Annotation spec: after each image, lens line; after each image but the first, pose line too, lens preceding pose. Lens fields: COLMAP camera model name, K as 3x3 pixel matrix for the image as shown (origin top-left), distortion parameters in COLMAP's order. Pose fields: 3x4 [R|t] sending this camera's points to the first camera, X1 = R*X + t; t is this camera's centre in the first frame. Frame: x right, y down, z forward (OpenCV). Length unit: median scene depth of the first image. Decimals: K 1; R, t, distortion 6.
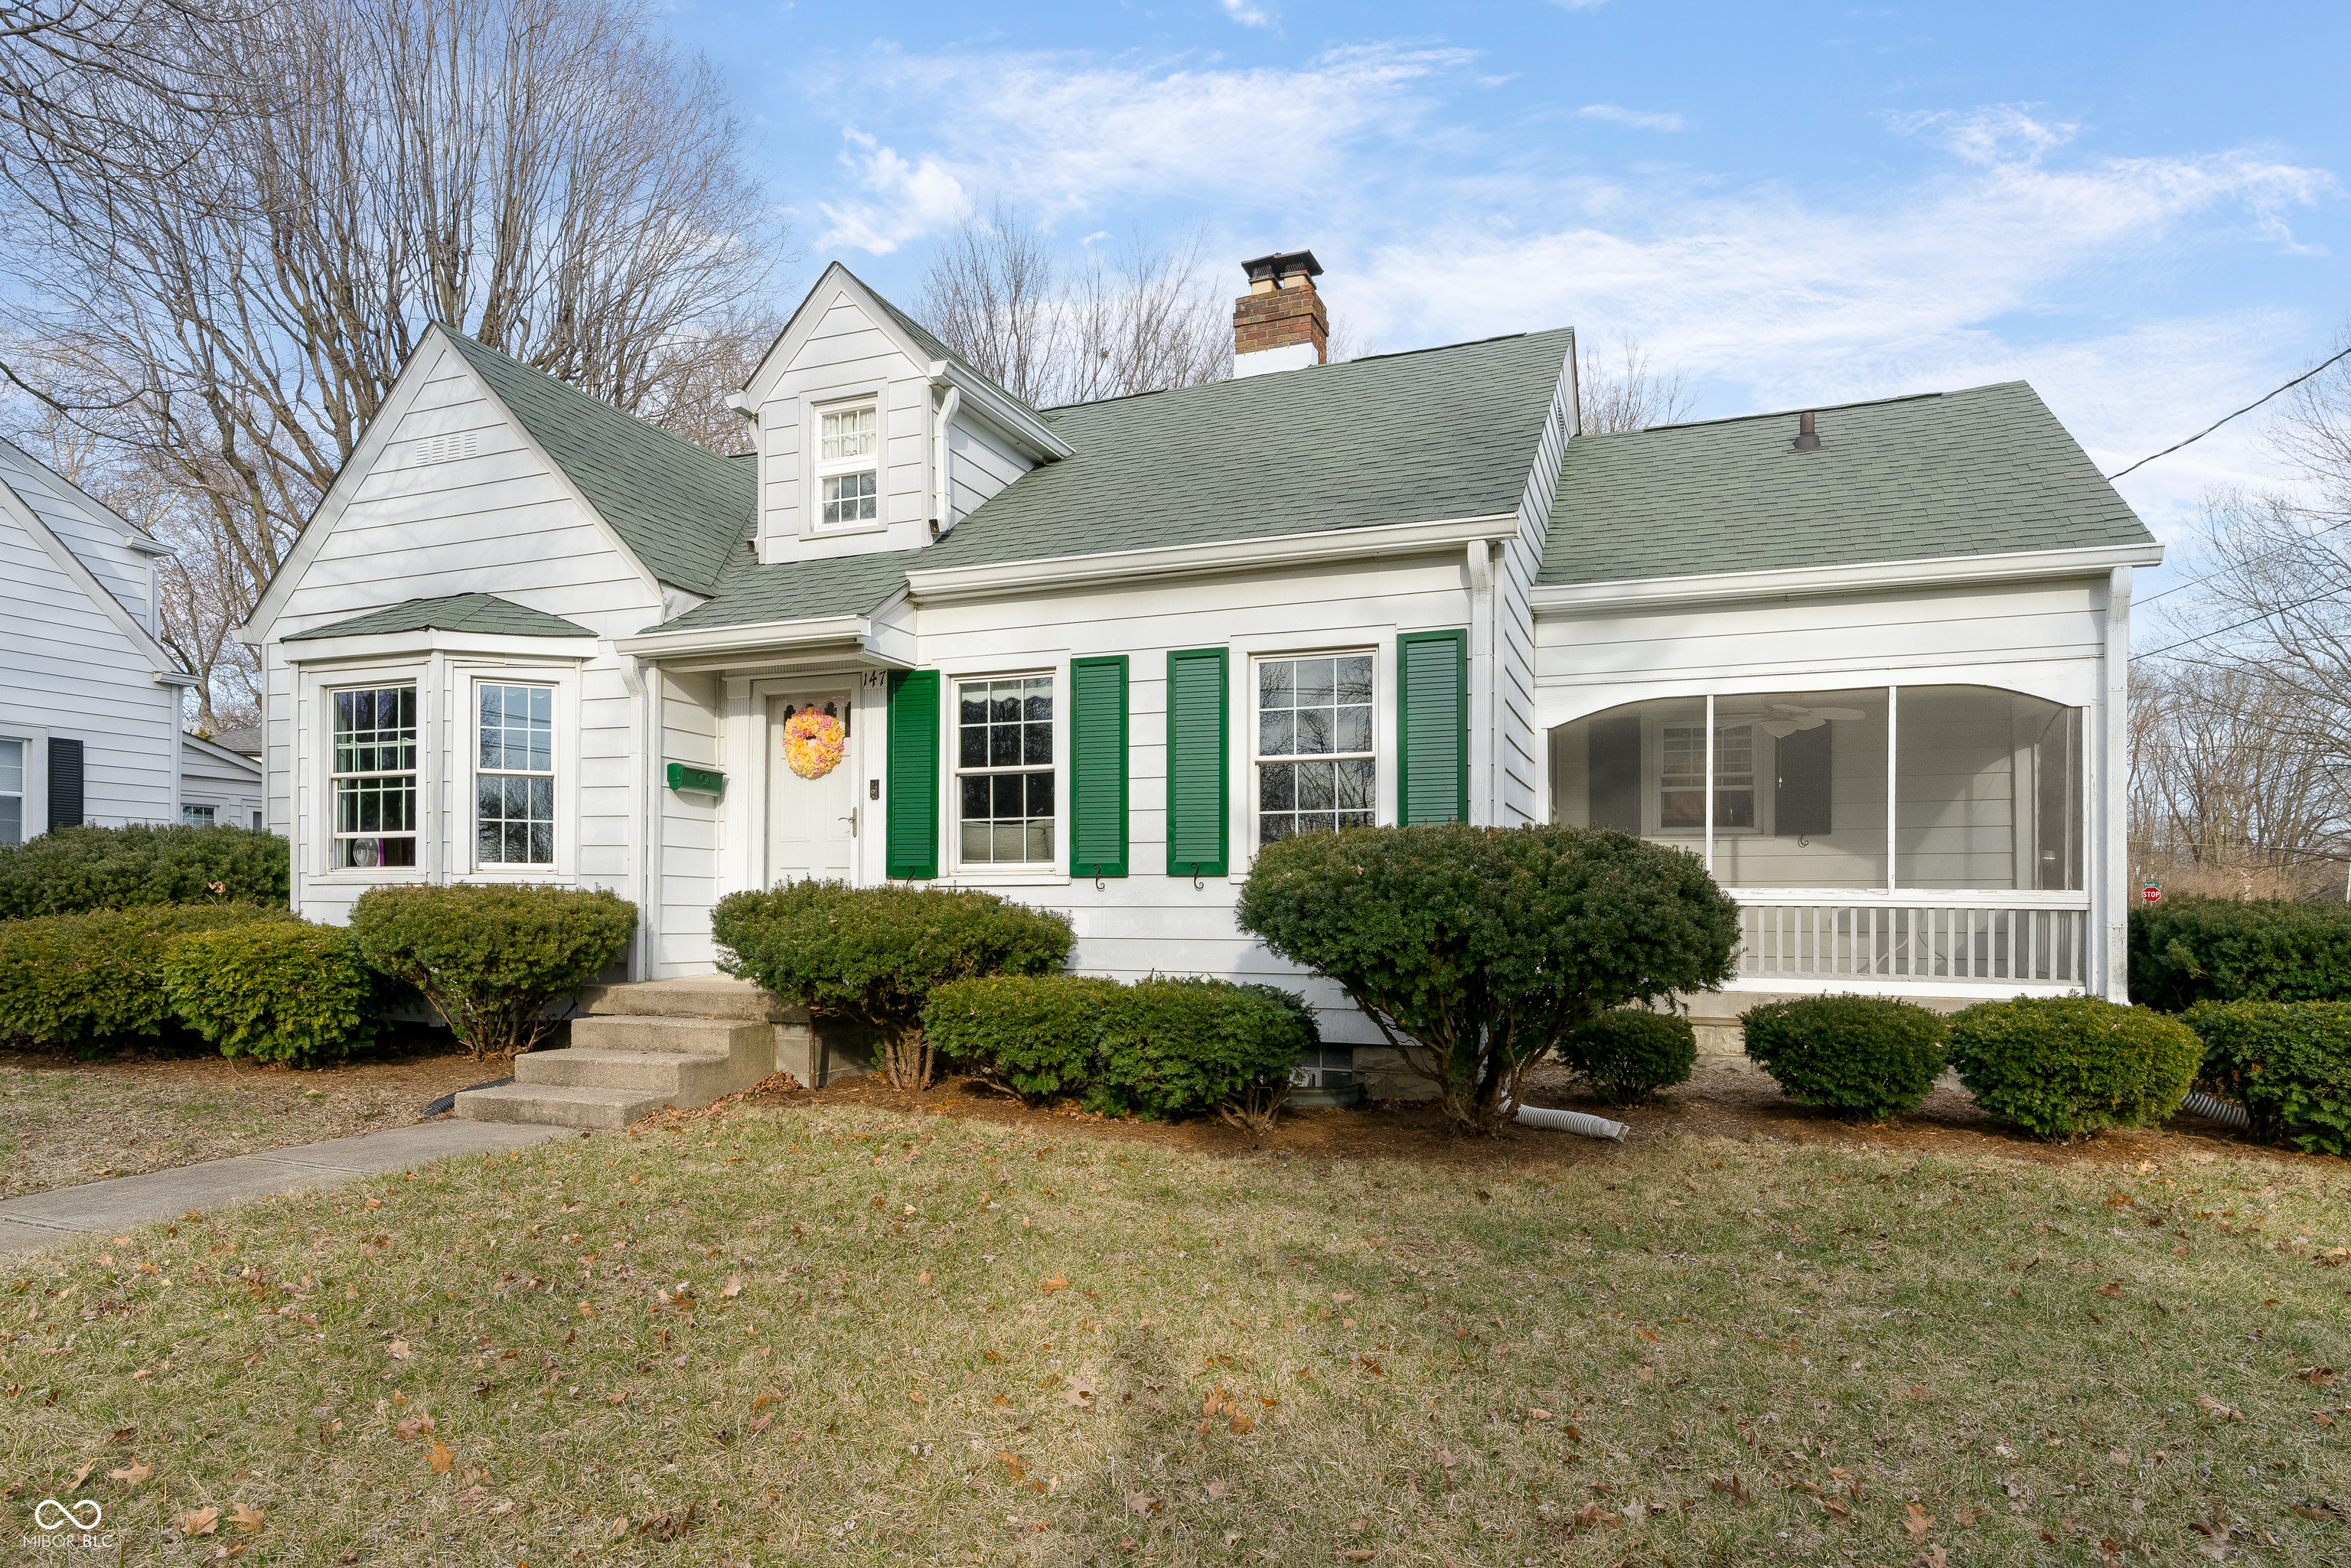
lens RADIAL K [[1300.1, 0, 1175.5], [0, 1300.1, 784.0], [0, 0, 1]] dist [-0.004344, -0.001846]
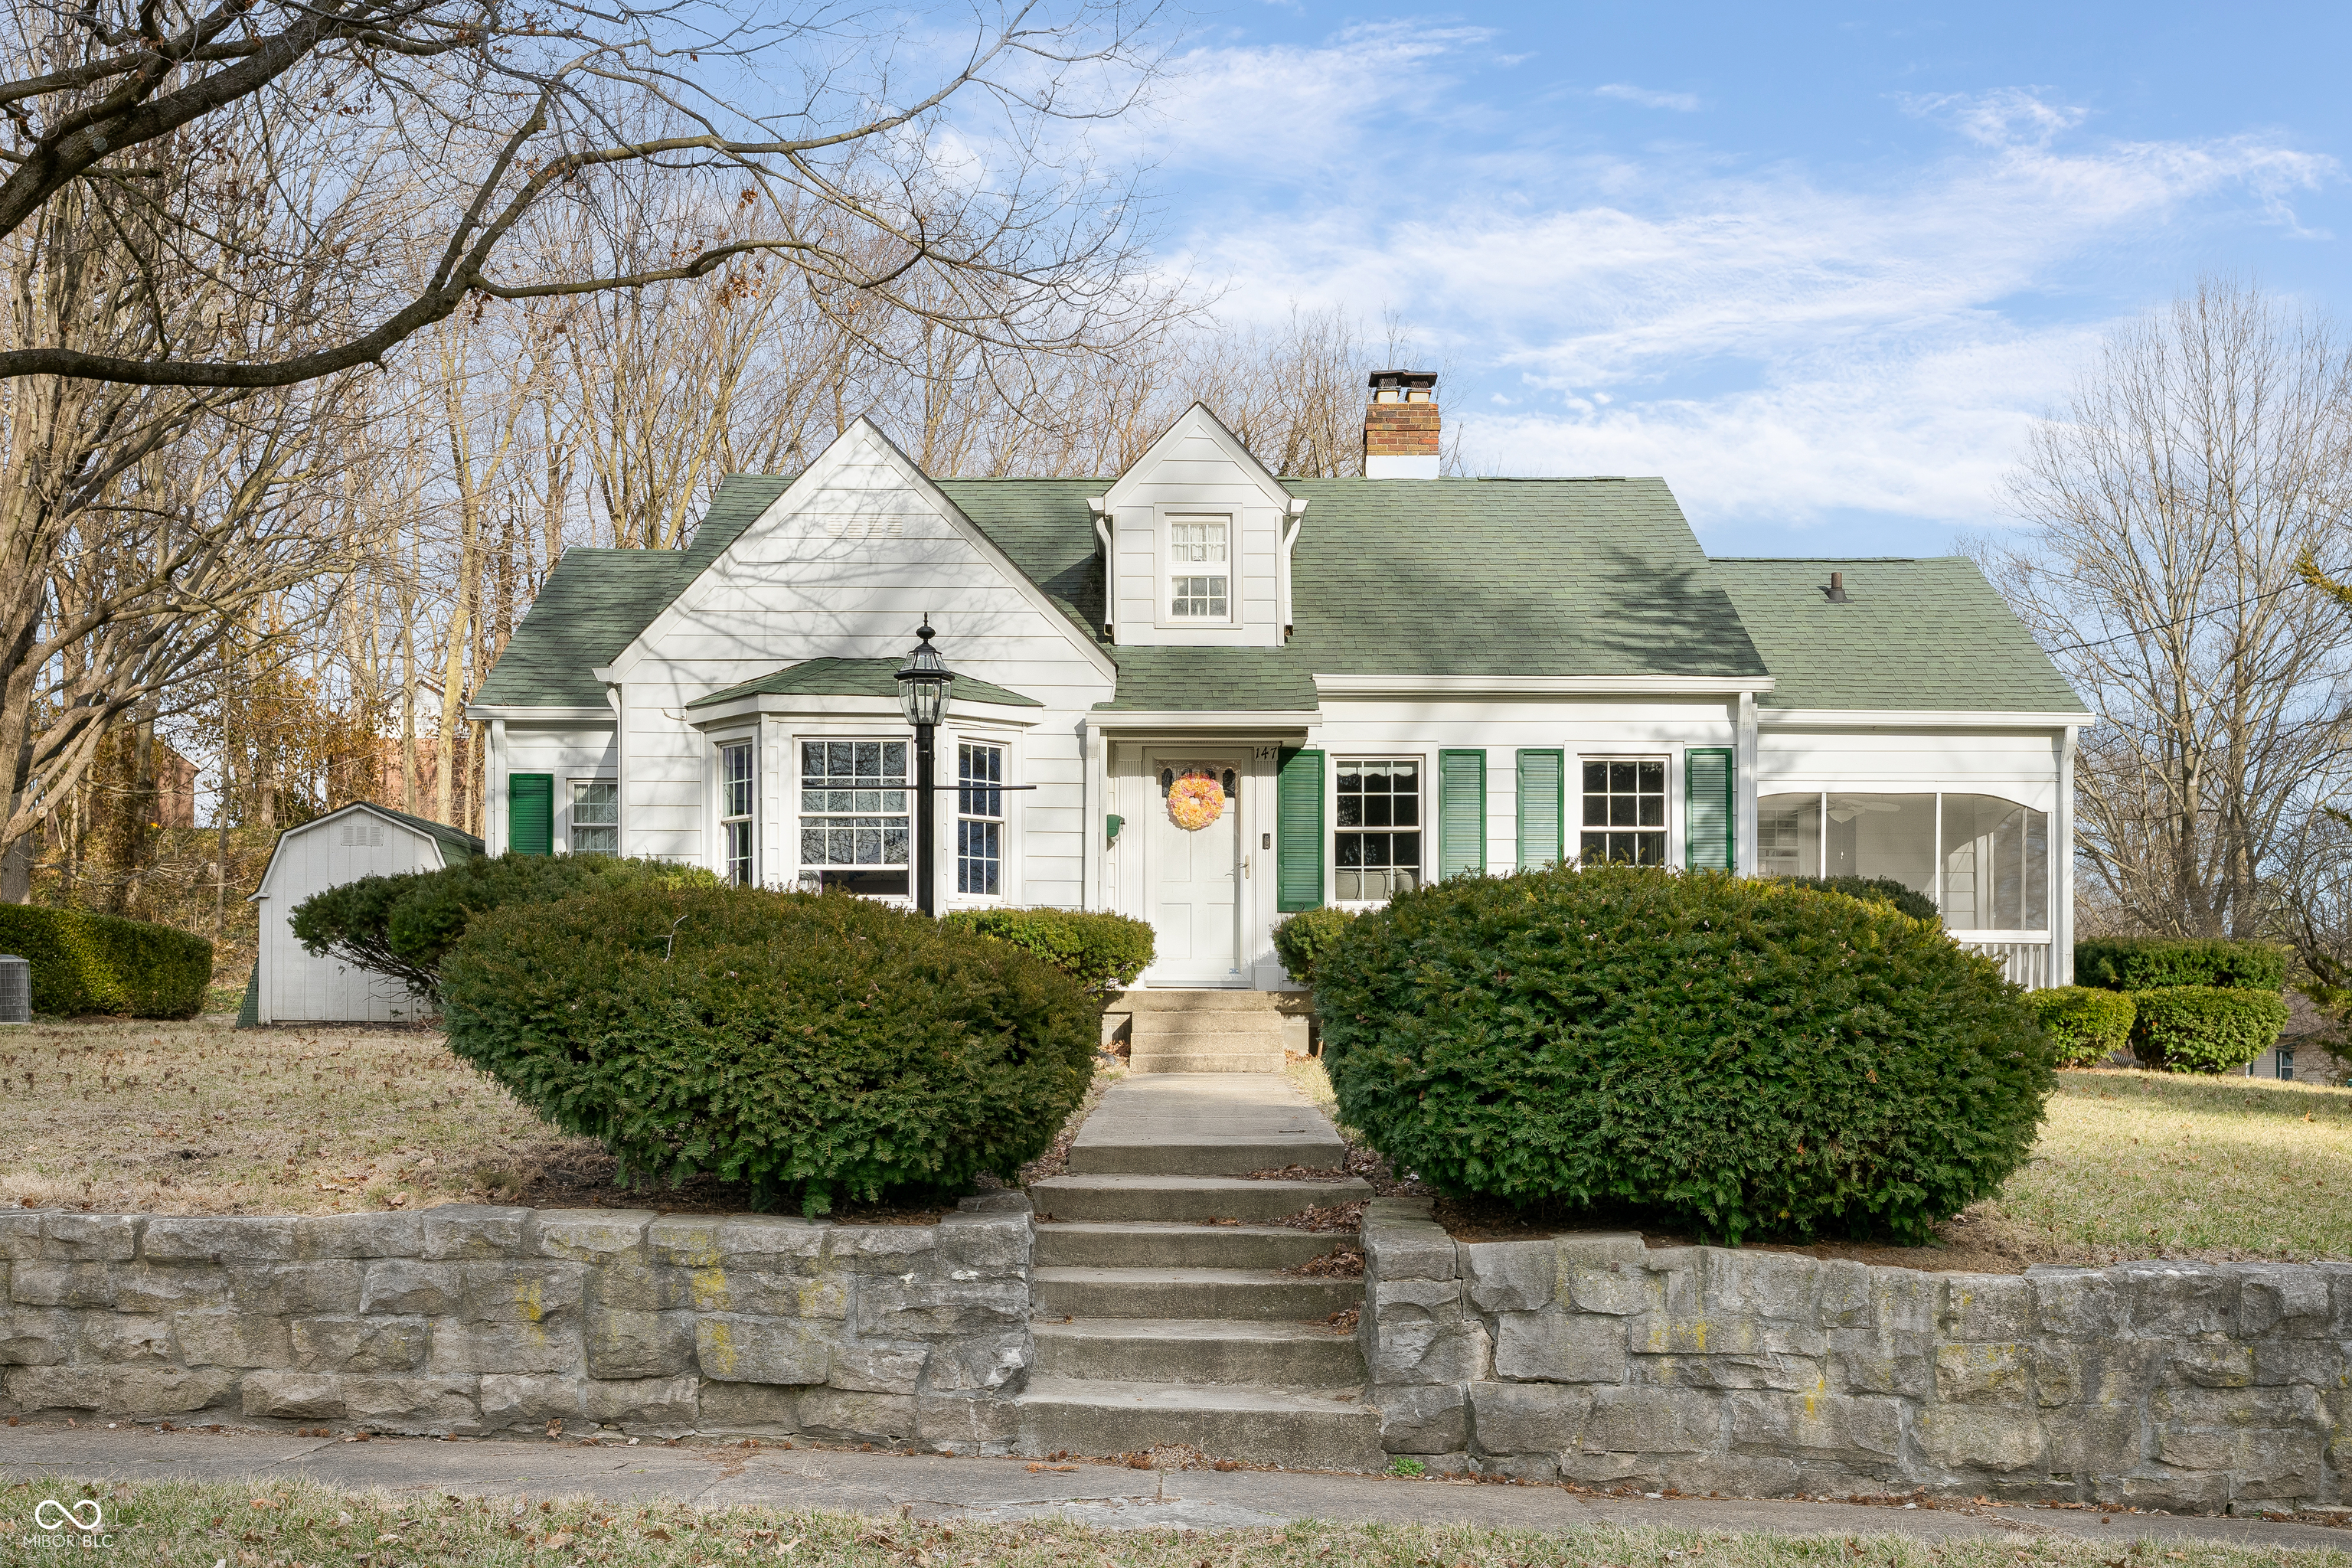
lens RADIAL K [[2204.2, 0, 1176.0], [0, 2204.2, 784.0], [0, 0, 1]] dist [0.007216, 0.007755]
pose [[0.932857, 0.040492, 0.357964, -1.095348], [-0.029717, 0.998926, -0.035555, 0.027980], [-0.359020, 0.022530, 0.933058, -0.977321]]
